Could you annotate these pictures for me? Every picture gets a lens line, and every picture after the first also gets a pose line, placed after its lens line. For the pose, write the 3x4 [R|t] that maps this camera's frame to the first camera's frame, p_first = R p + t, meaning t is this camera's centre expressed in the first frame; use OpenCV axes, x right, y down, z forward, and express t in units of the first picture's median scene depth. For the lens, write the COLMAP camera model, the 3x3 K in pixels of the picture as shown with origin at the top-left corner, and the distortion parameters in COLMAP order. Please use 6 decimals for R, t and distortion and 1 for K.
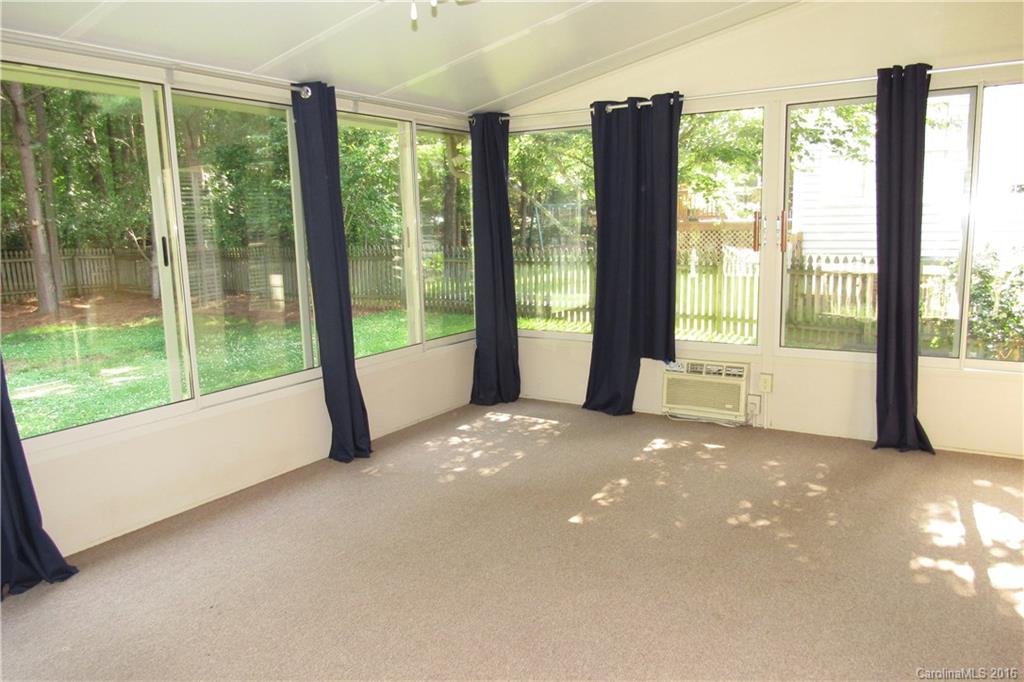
lens RADIAL K [[734.0, 0, 513.7], [0, 734.0, 341.0], [0, 0, 1]] dist [-0.020399, -0.000689]
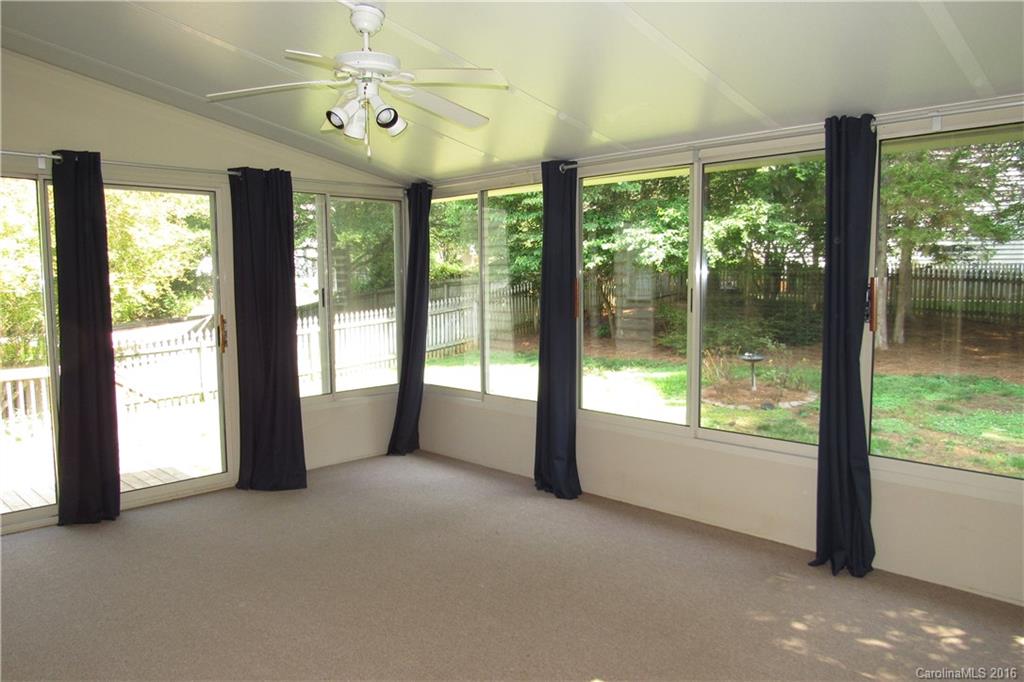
lens RADIAL K [[734.0, 0, 512.9], [0, 734.0, 337.6], [0, 0, 1]] dist [-0.020399, -0.000689]
pose [[-0.237820, 0.104287, -0.965695, 0.615297], [-0.143506, 0.979536, 0.141123, -0.152292], [0.960650, 0.172145, -0.217987, 0.794408]]
